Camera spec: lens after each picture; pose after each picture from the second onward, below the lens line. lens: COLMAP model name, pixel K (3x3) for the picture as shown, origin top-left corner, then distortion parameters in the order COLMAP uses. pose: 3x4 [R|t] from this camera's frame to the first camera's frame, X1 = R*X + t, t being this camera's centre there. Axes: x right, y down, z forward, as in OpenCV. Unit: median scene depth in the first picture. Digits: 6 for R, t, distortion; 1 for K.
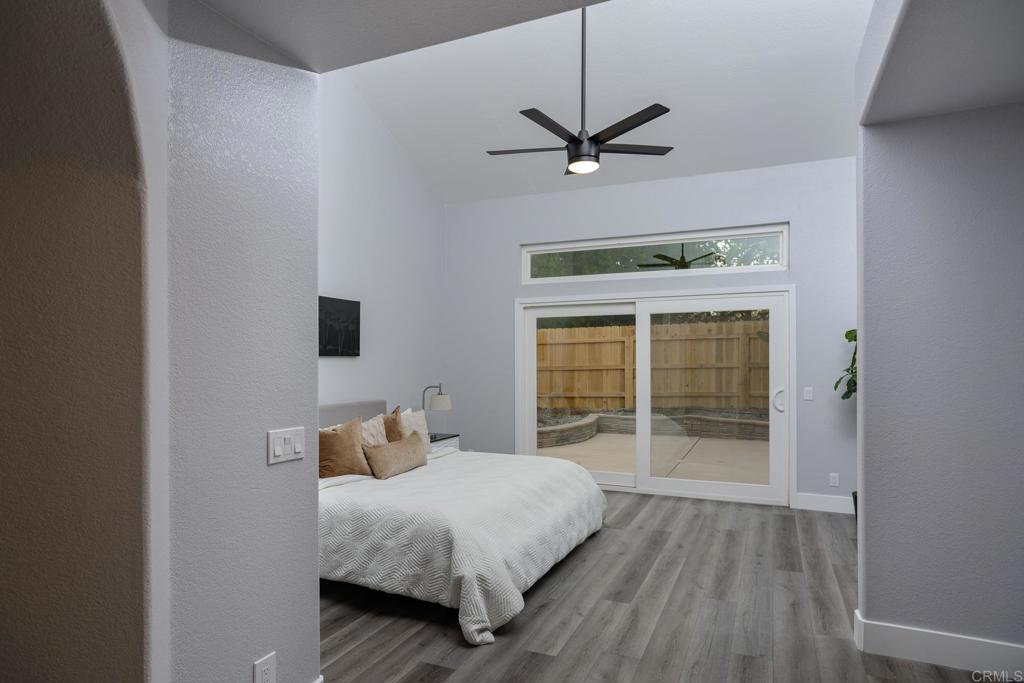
lens RADIAL K [[567.1, 0, 520.9], [0, 567.1, 358.6], [0, 0, 1]] dist [-0.000780, 0.014652]
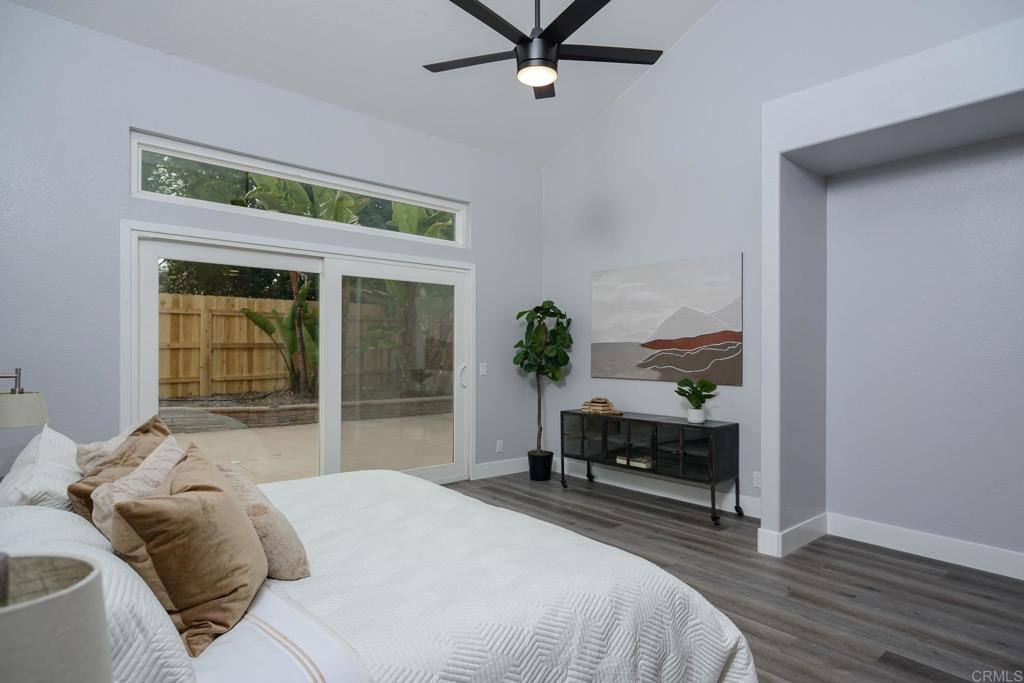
lens RADIAL K [[567.1, 0, 502.8], [0, 567.1, 343.8], [0, 0, 1]] dist [-0.000780, 0.014652]
pose [[0.460448, 0.015582, 0.887550, -0.423767], [-0.015520, 0.999834, -0.009502, 0.024637], [-0.887551, -0.009400, 0.460613, 0.487099]]
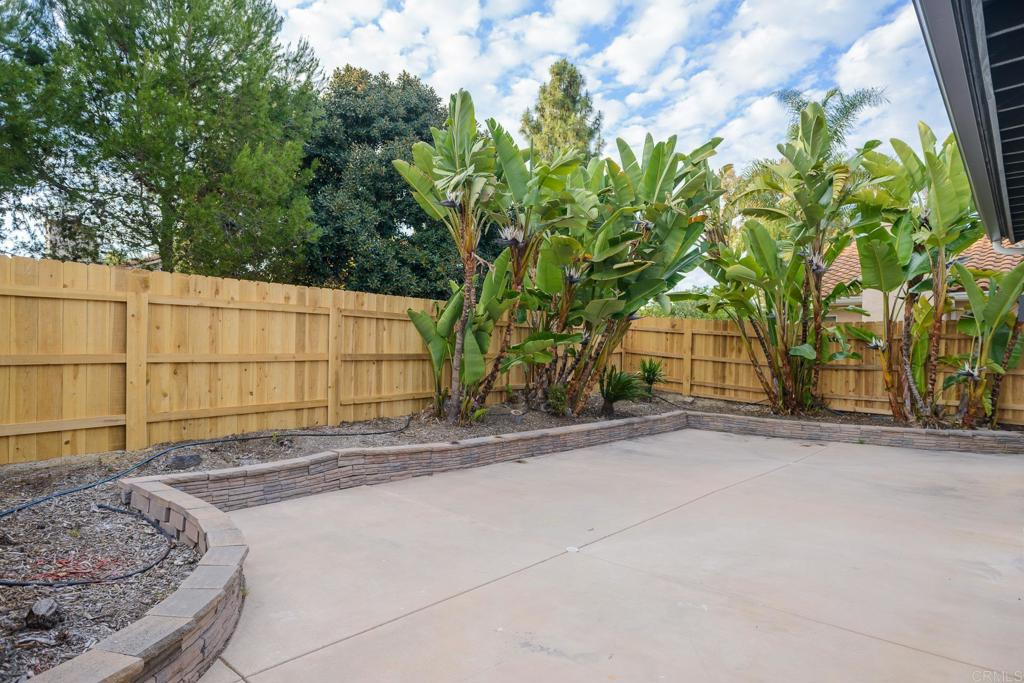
lens RADIAL K [[567.1, 0, 508.1], [0, 567.1, 347.3], [0, 0, 1]] dist [-0.000780, 0.014652]
pose [[0.331473, 0.021497, 0.943220, -0.371667], [-0.031876, 0.999425, -0.011576, 0.003614], [-0.942926, -0.026229, 0.331967, 1.503901]]
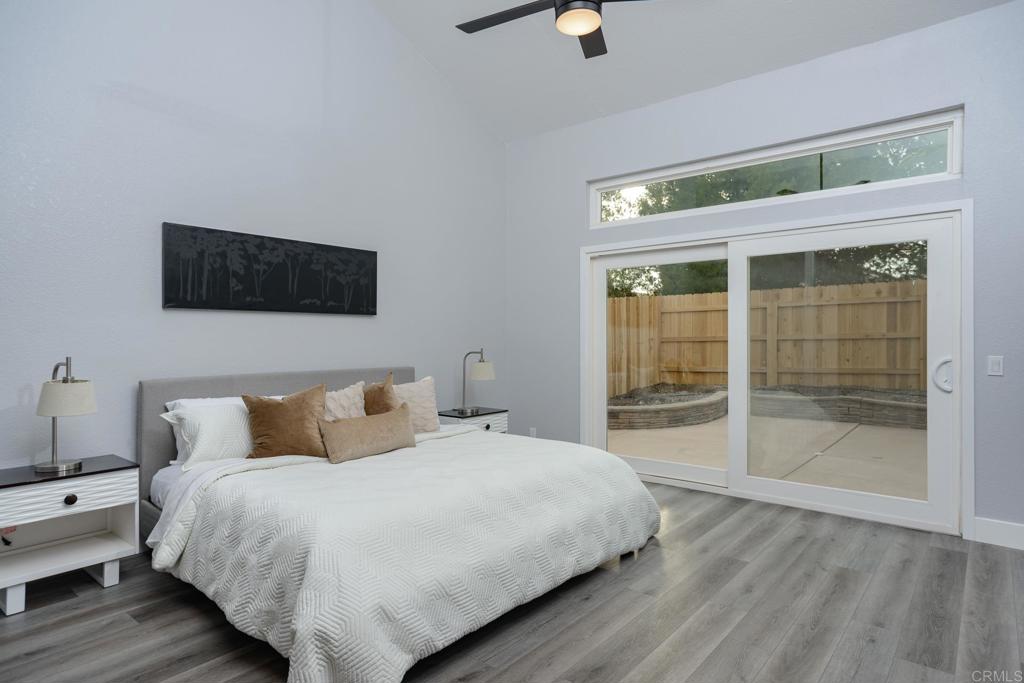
lens RADIAL K [[567.1, 0, 525.8], [0, 567.1, 335.8], [0, 0, 1]] dist [-0.000780, 0.014652]
pose [[0.964470, -0.000965, -0.264190, 0.162148], [0.001549, 0.999997, 0.002002, 0.025990], [0.264188, -0.002340, 0.964468, 0.230949]]
